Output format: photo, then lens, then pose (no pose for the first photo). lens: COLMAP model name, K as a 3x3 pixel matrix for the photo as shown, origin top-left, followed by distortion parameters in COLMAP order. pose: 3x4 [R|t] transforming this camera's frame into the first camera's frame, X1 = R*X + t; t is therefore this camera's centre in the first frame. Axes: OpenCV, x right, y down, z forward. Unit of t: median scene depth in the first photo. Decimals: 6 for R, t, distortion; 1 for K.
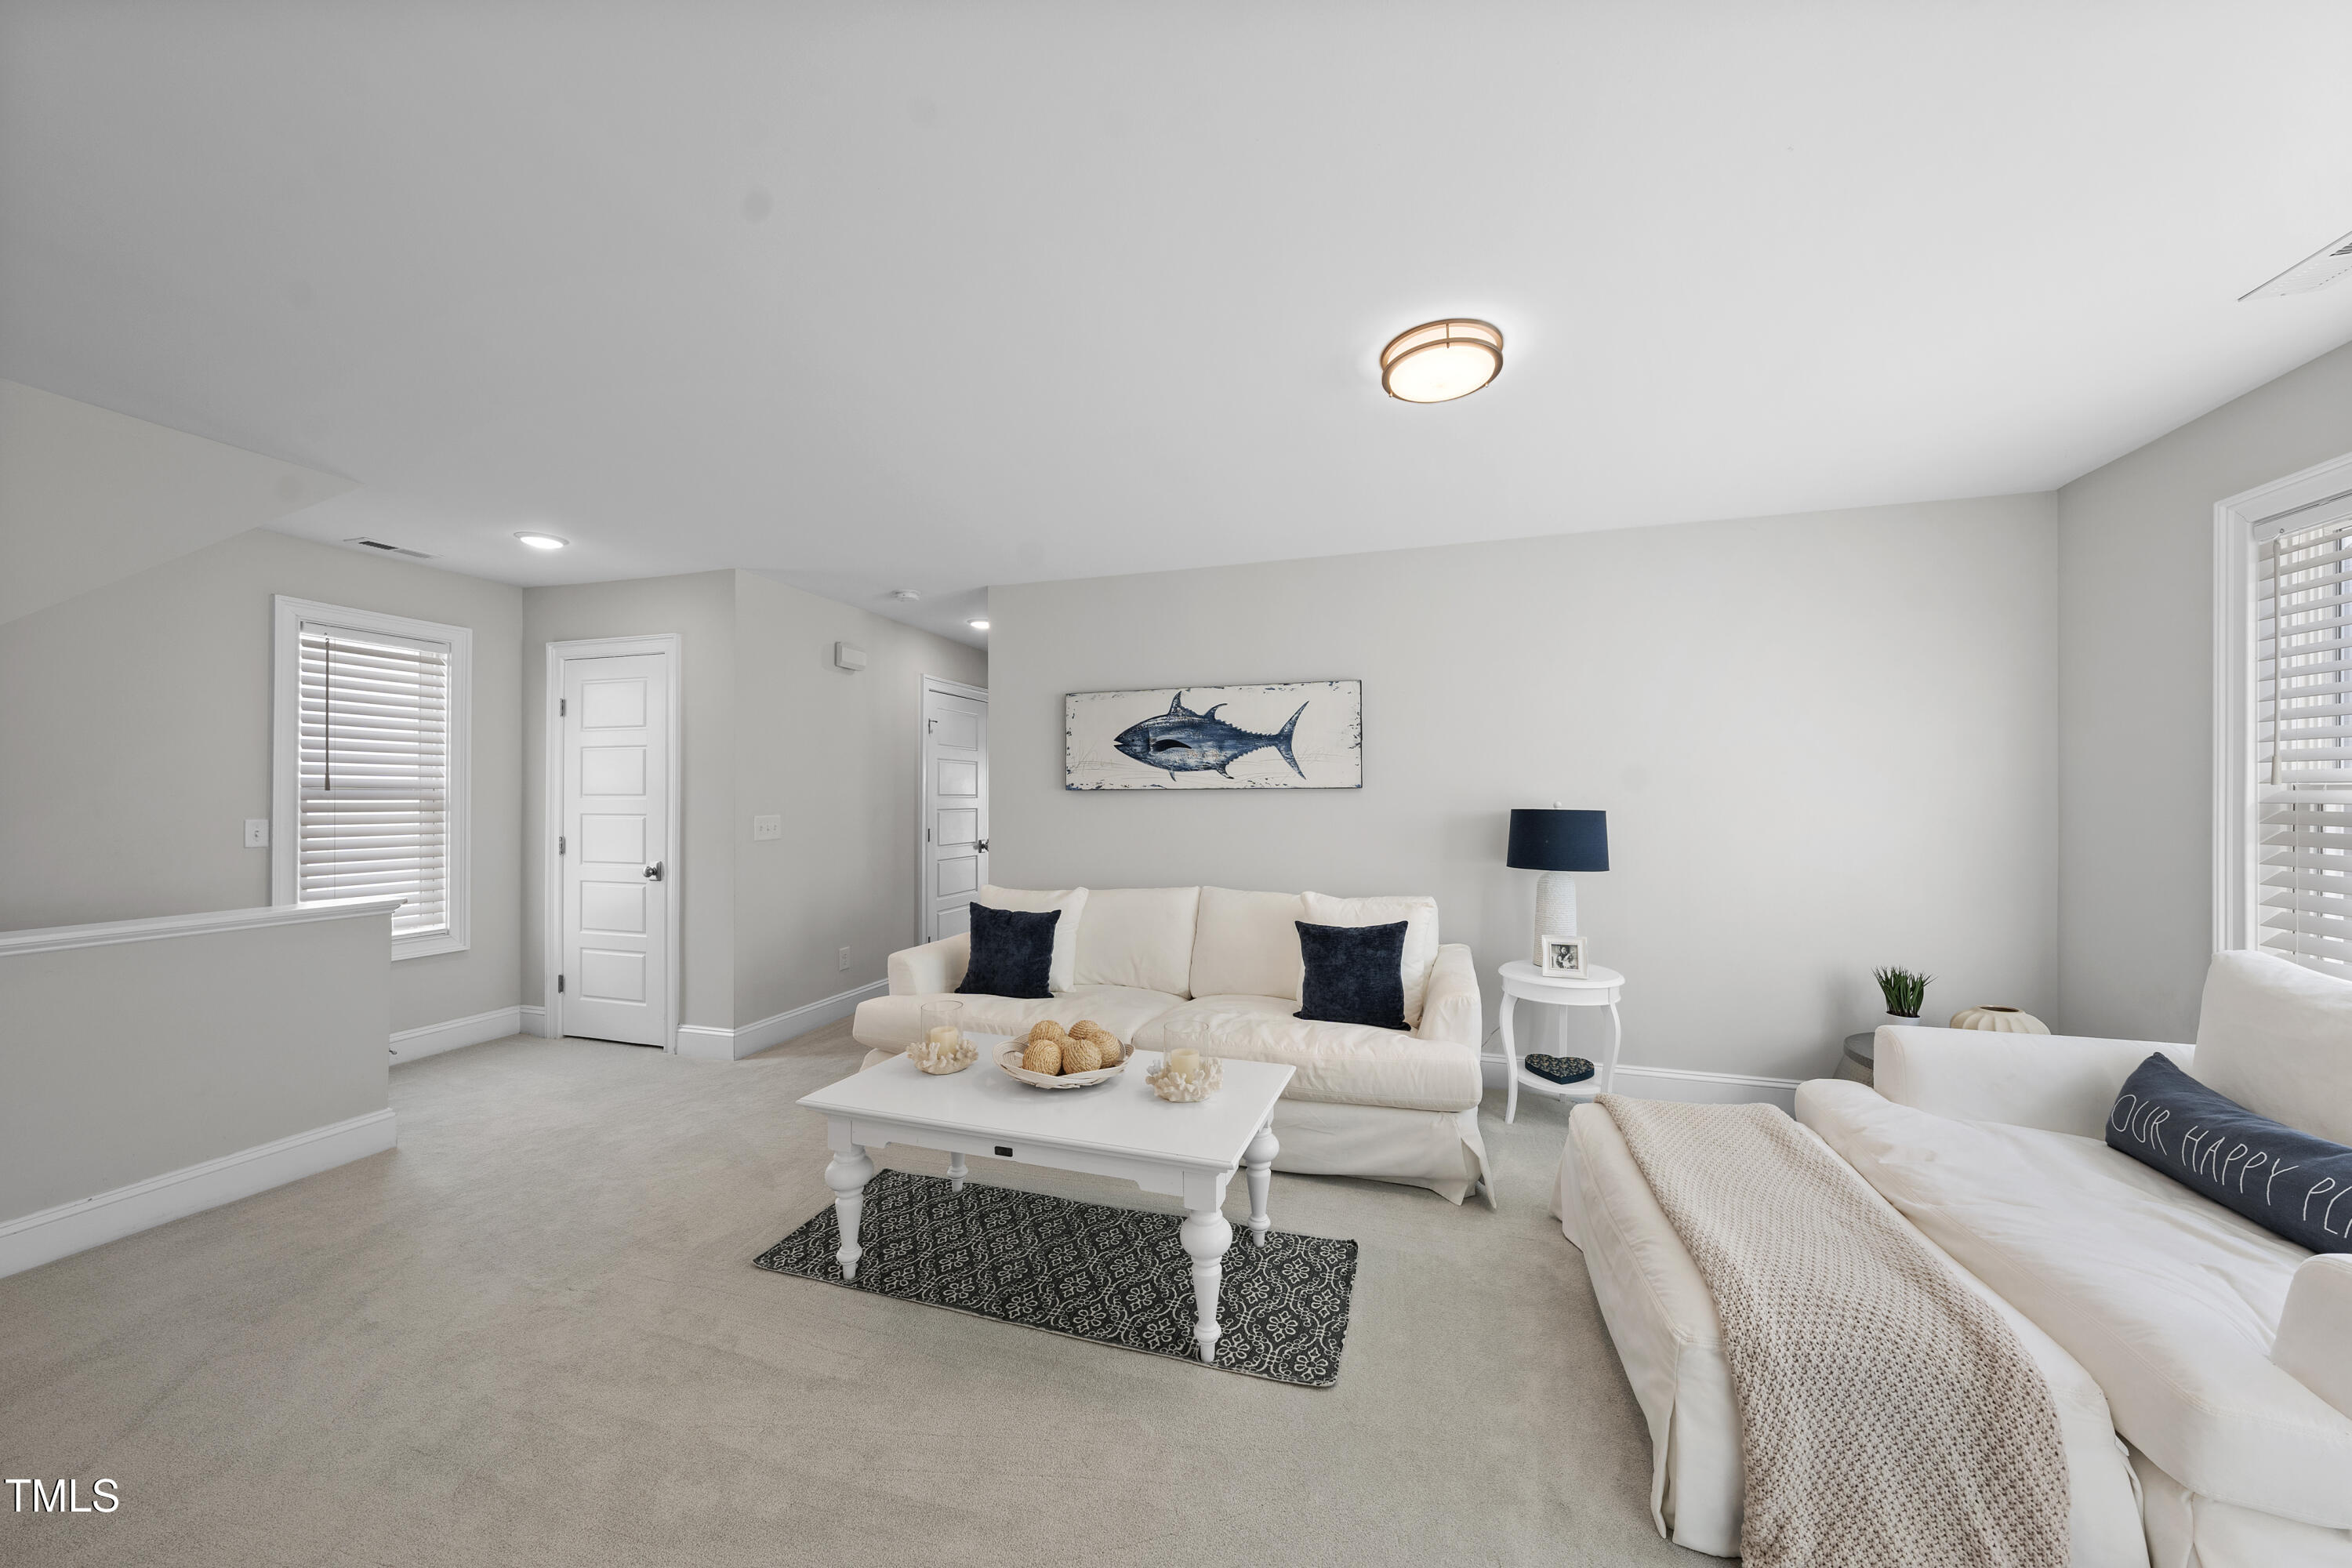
lens RADIAL K [[815.6, 0, 1185.9], [0, 815.6, 788.0], [0, 0, 1]] dist [0.001426, -0.000117]
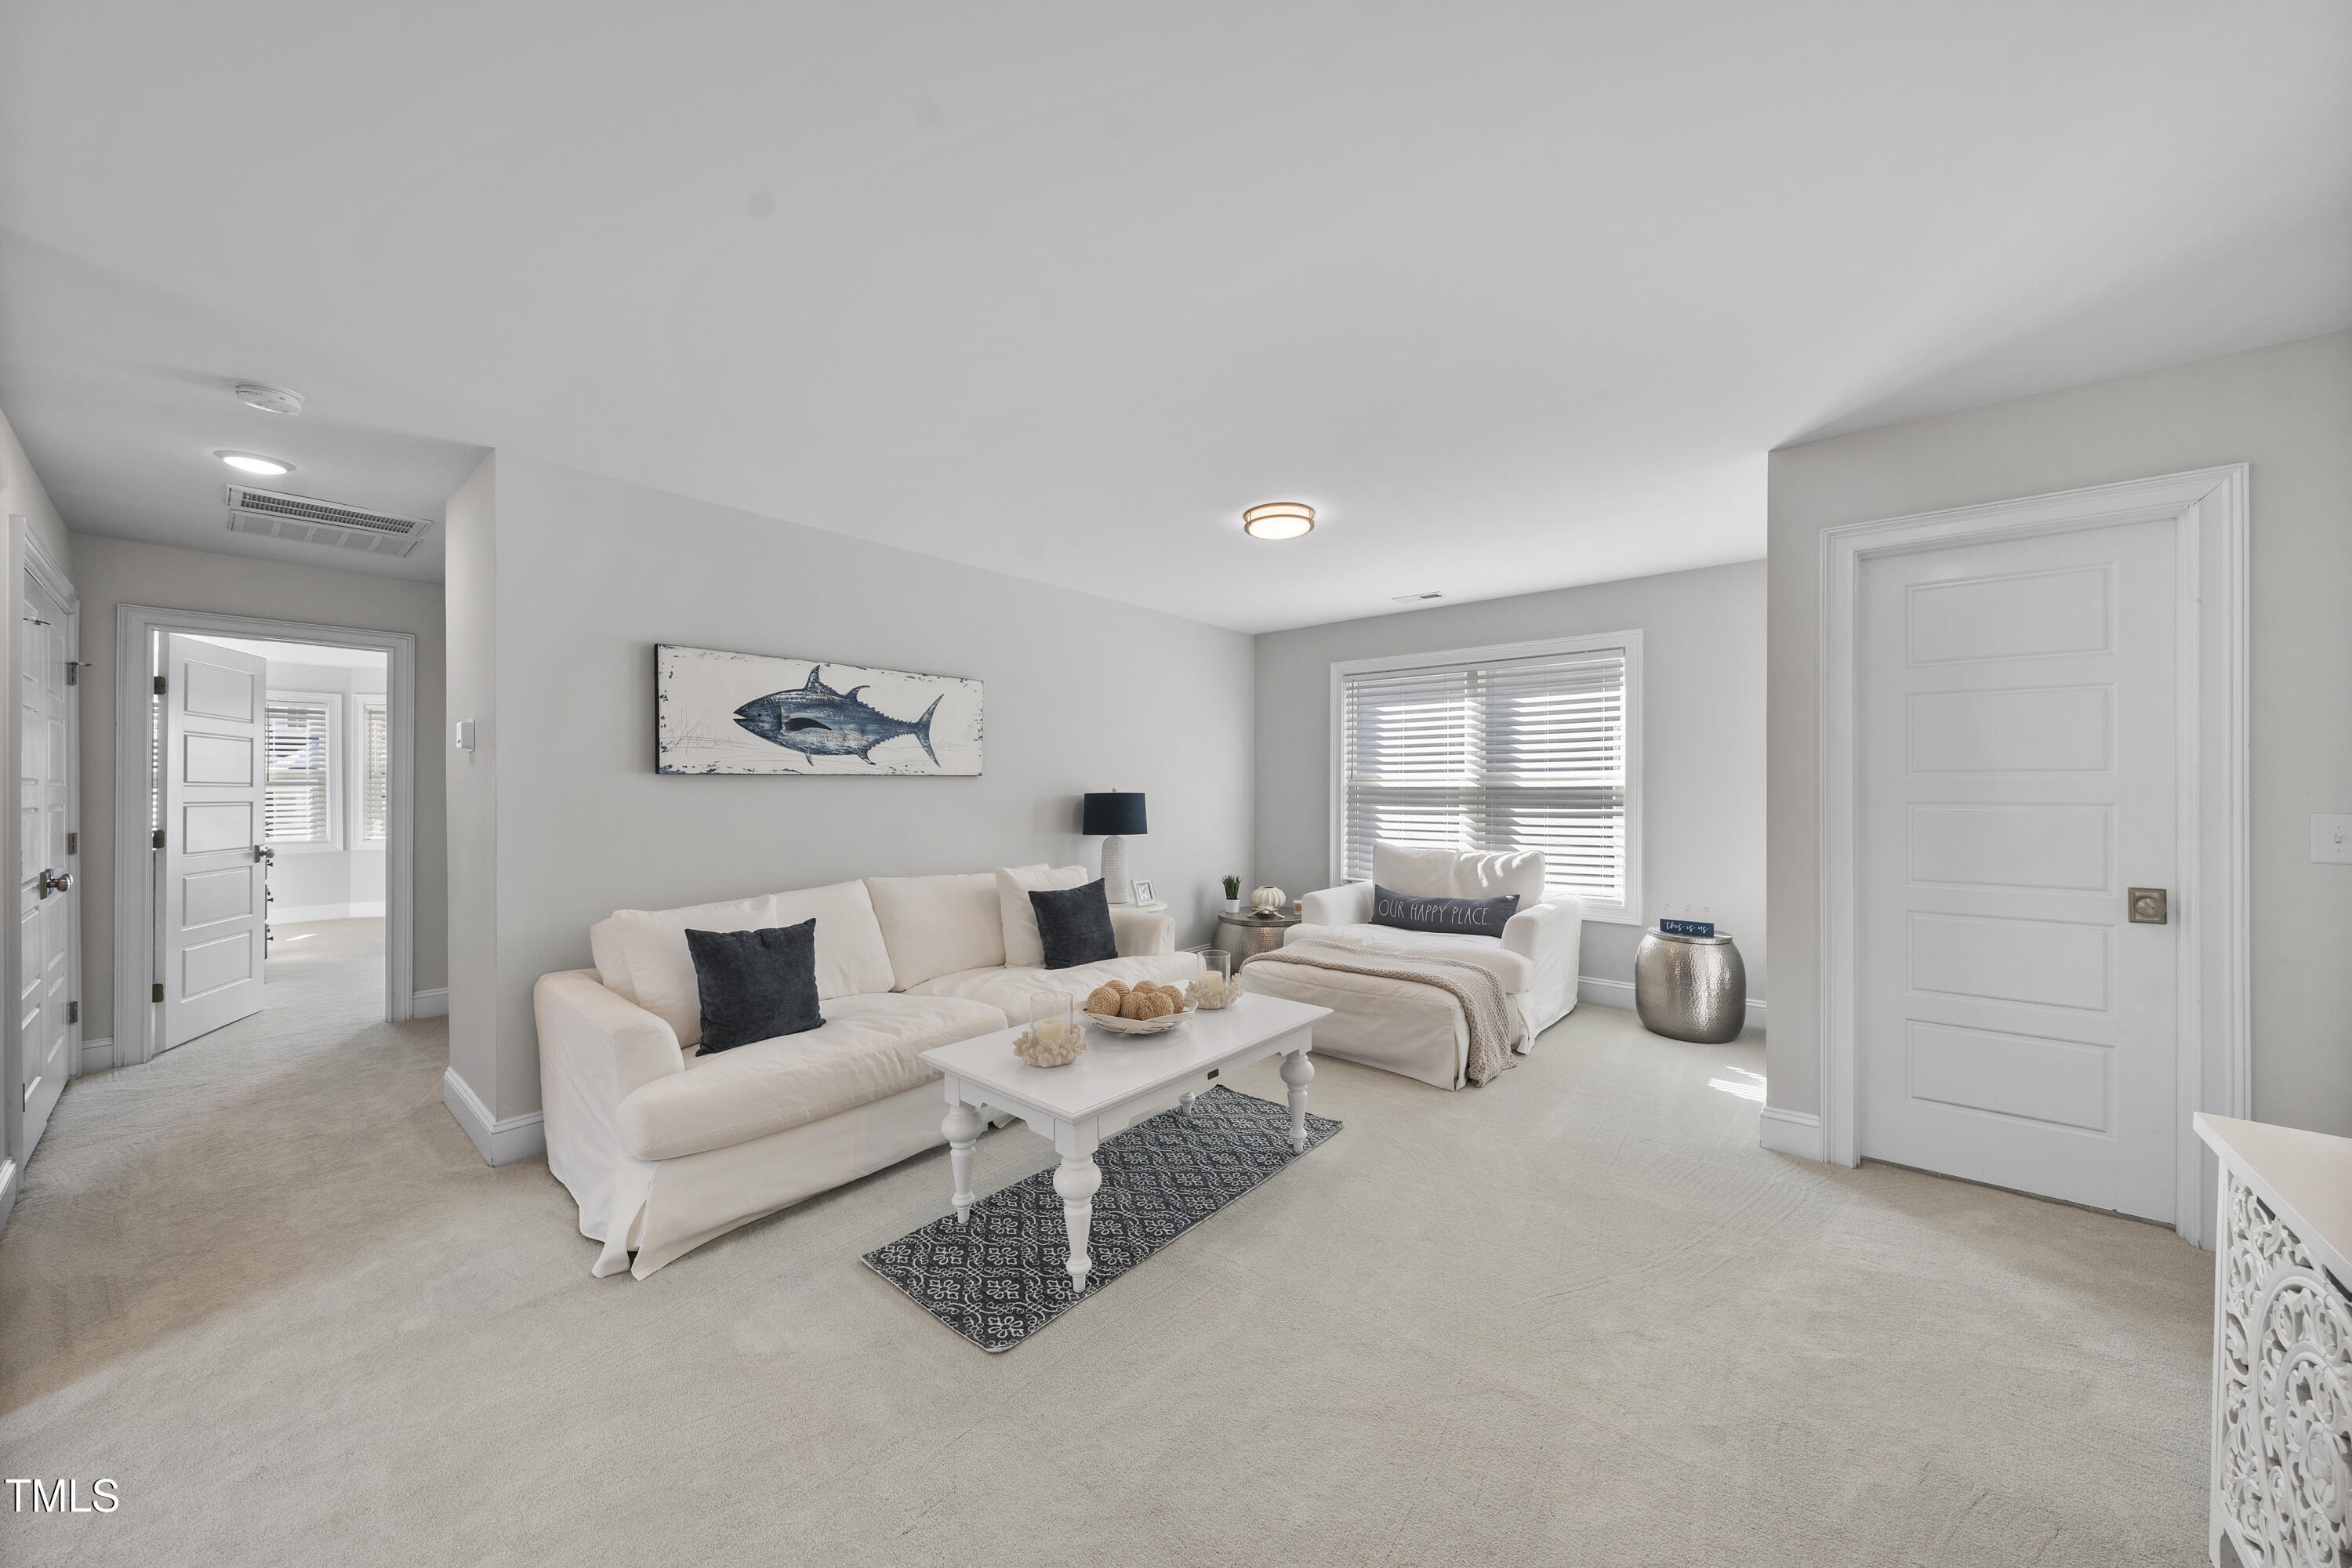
lens RADIAL K [[815.6, 0, 1178.4], [0, 815.6, 786.1], [0, 0, 1]] dist [0.001426, -0.000117]
pose [[0.379691, 0.002455, 0.925110, -0.689303], [-0.005706, 0.999984, -0.000312, 0.011842], [-0.925096, -0.005160, 0.379699, 0.301754]]
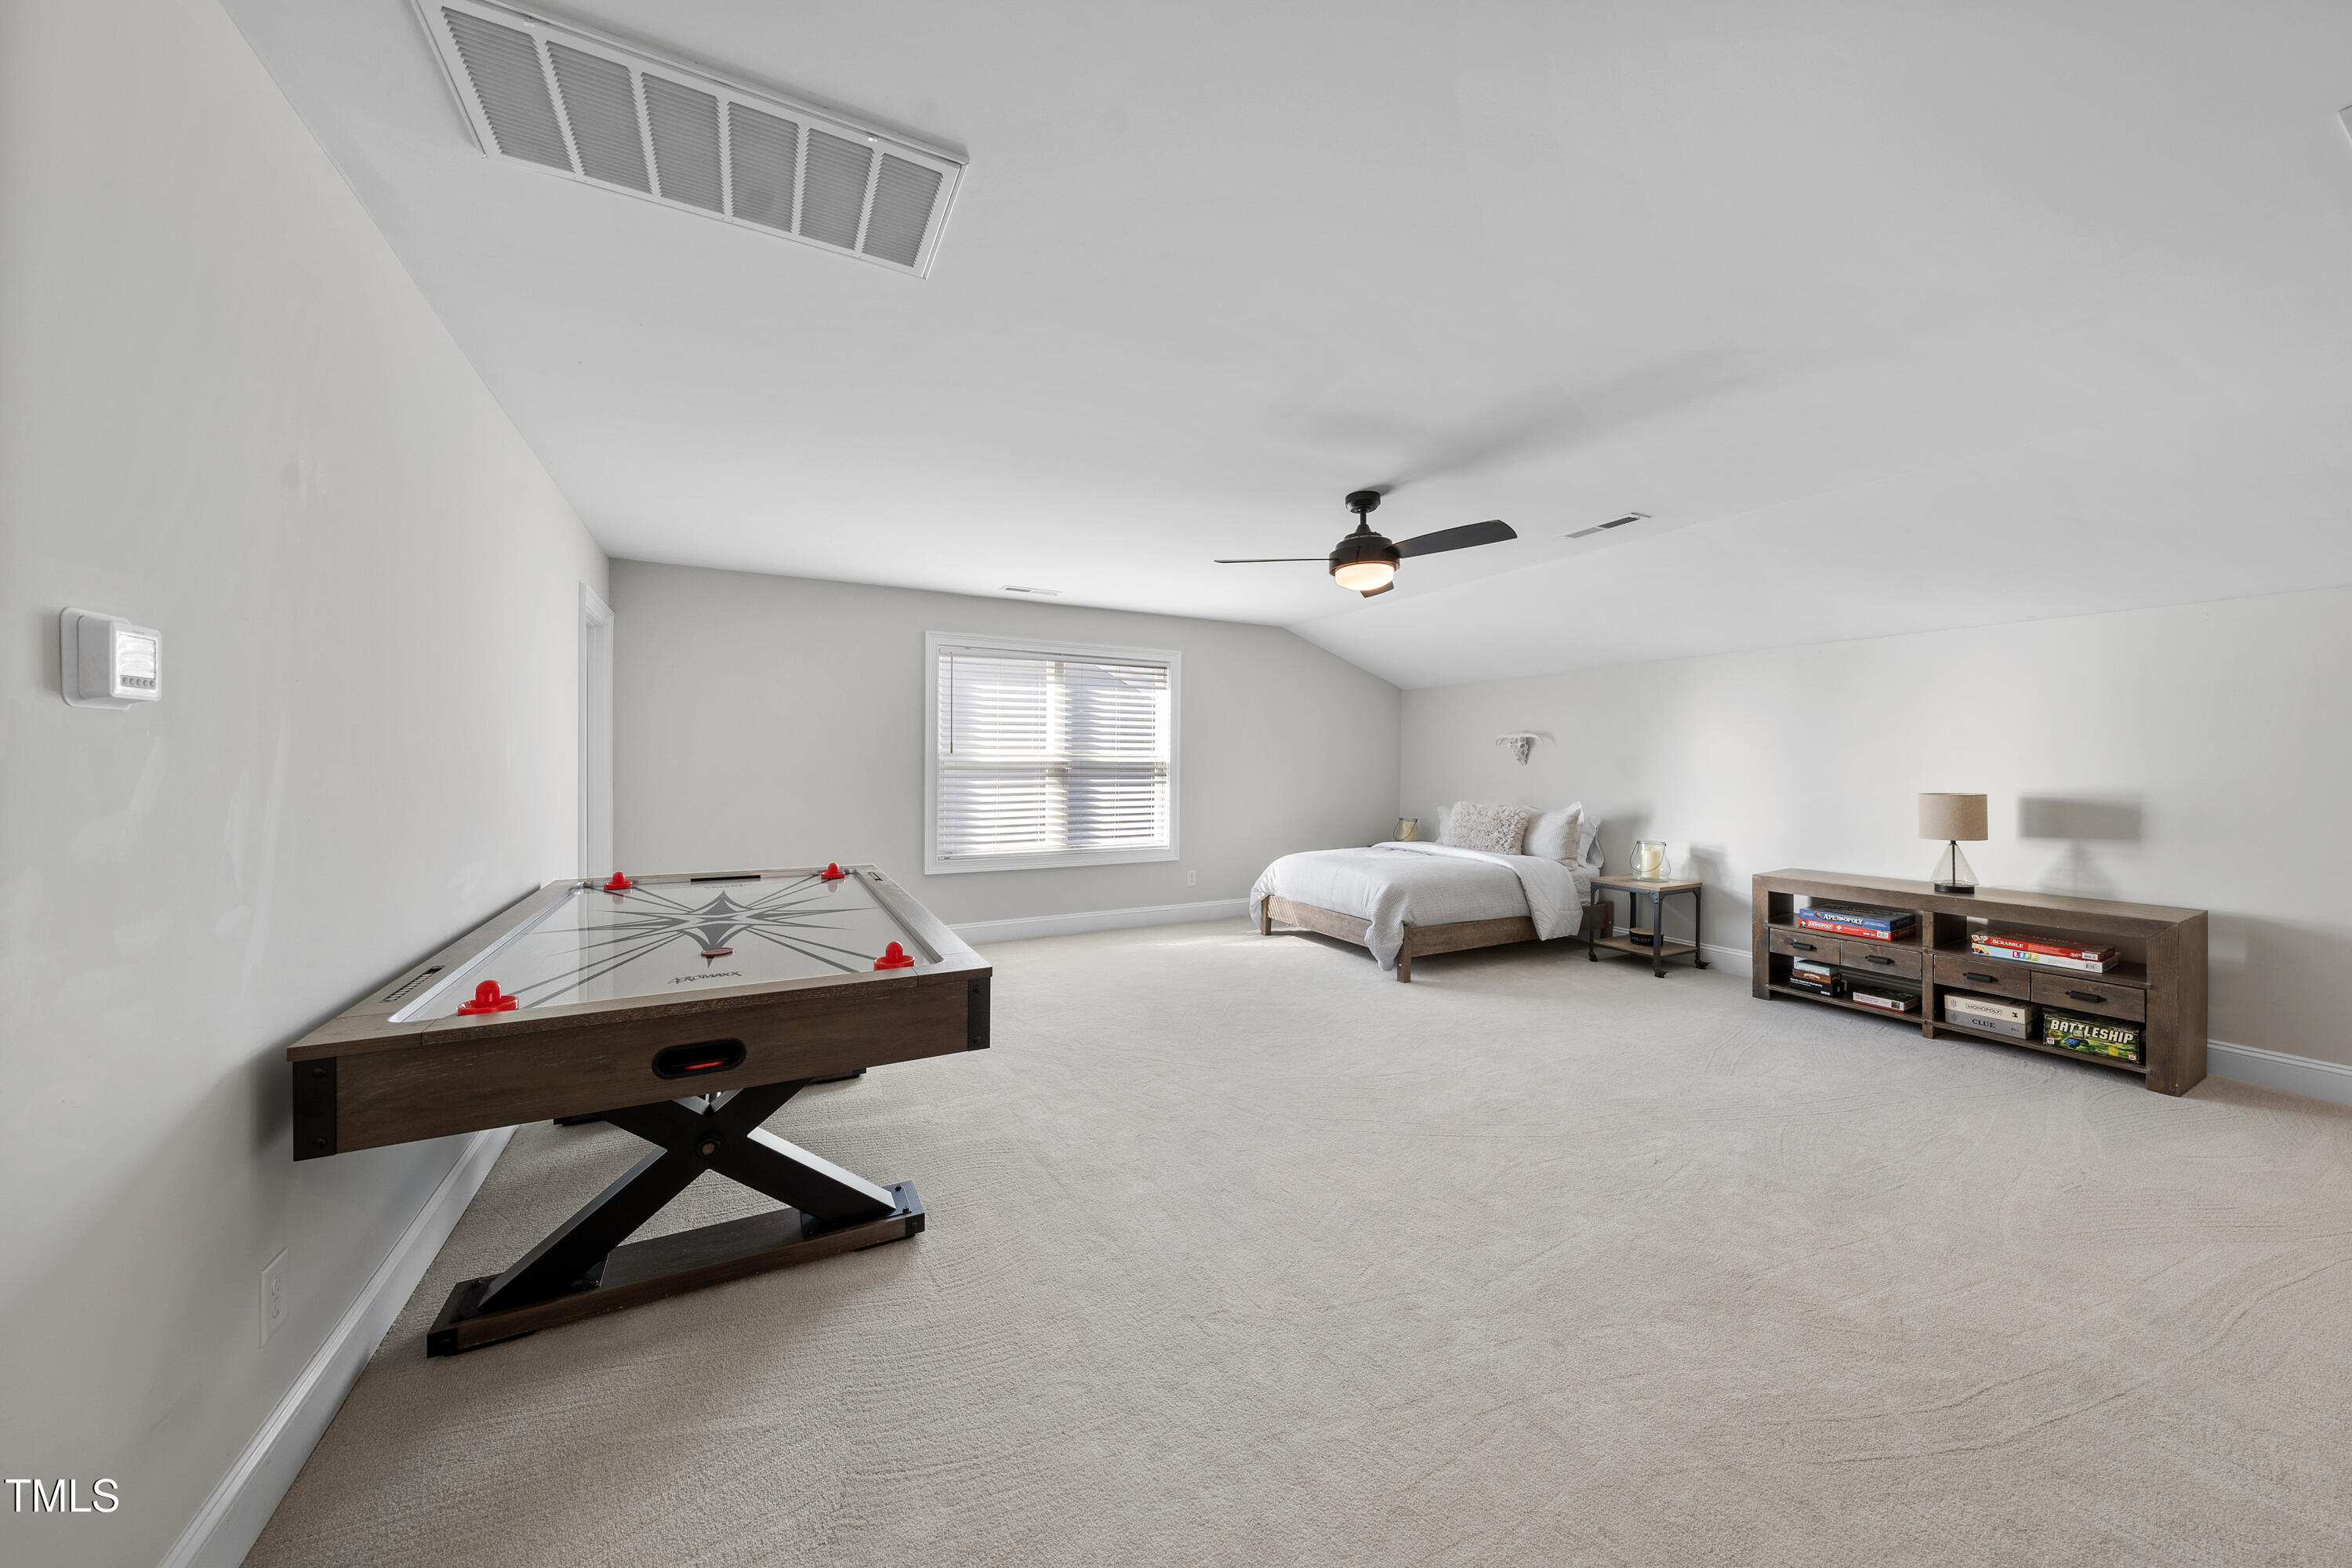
lens RADIAL K [[810.1, 0, 1163.0], [0, 810.1, 766.3], [0, 0, 1]] dist [-0.003025, -0.000215]
pose [[-0.697925, 0.002473, 0.716166, -0.516144], [-0.004472, 0.999959, -0.007811, 0.029191], [-0.716157, -0.008655, -0.697886, 1.292806]]
